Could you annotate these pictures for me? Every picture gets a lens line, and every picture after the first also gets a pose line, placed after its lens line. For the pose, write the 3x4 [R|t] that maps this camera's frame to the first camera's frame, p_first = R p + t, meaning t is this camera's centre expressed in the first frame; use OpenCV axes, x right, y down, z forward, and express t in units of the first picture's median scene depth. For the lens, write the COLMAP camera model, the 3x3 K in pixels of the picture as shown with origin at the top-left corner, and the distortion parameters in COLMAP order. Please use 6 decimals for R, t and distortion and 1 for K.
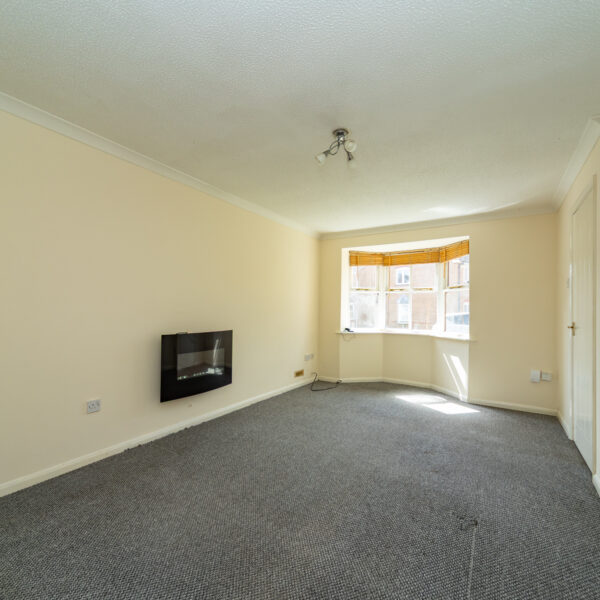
lens RADIAL K [[312.6, 0, 300.8], [0, 312.6, 310.4], [0, 0, 1]] dist [0.000041, -0.000170]
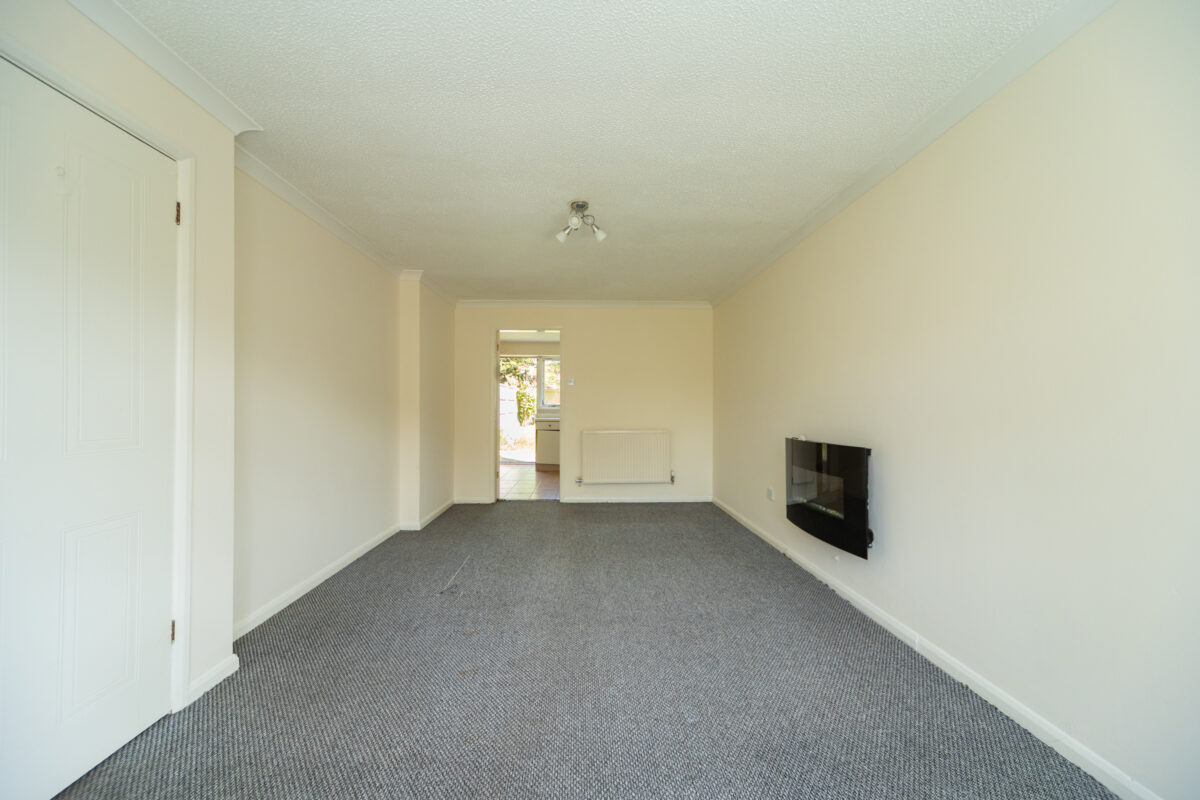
lens RADIAL K [[419.4, 0, 600.0], [0, 419.4, 400.0], [0, 0, 1]] dist [0.005968, 0.000047]
pose [[-0.820665, -0.022725, -0.570957, 0.571585], [-0.007516, 0.999552, -0.028981, 0.012333], [0.571360, -0.019493, -0.820468, 1.518966]]
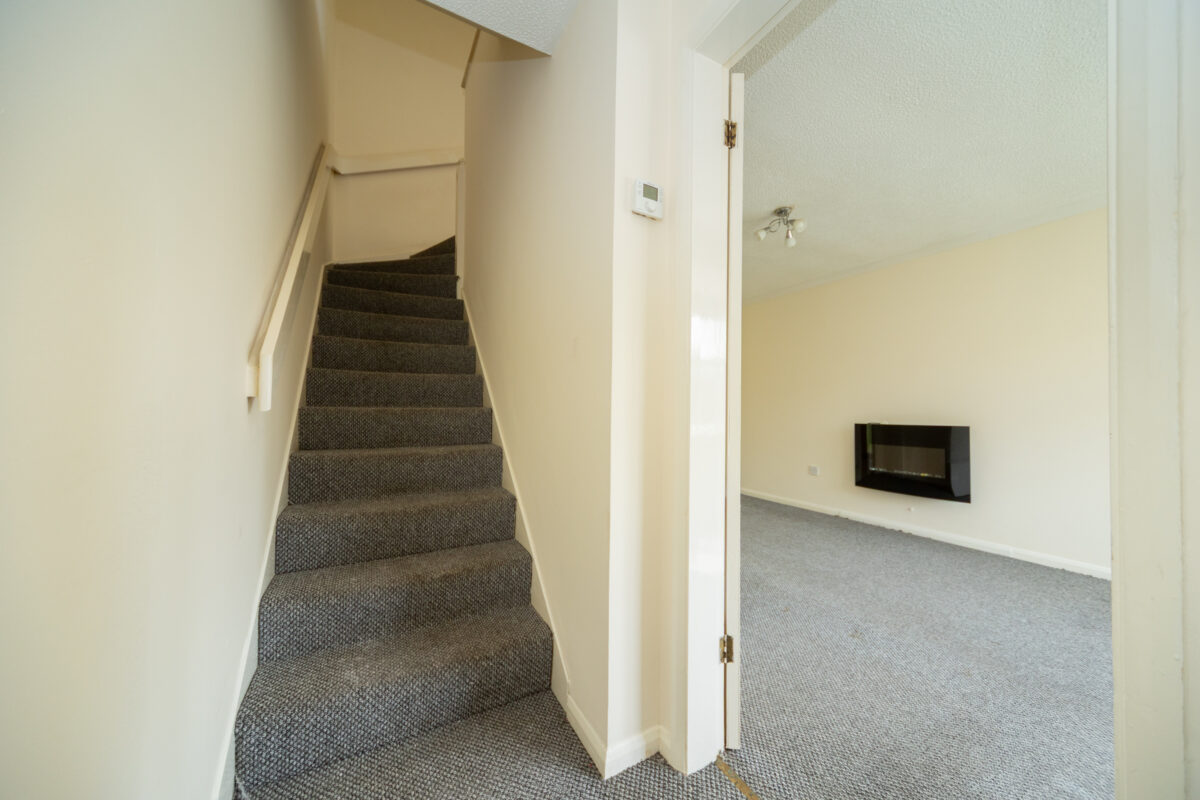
lens RADIAL K [[419.4, 0, 600.0], [0, 419.4, 400.0], [0, 0, 1]] dist [0.005968, 0.000047]
pose [[-0.477387, -0.034638, -0.878010, 1.167445], [-0.010716, 0.999378, -0.033600, 0.052278], [0.878628, -0.006631, -0.477461, 0.848429]]
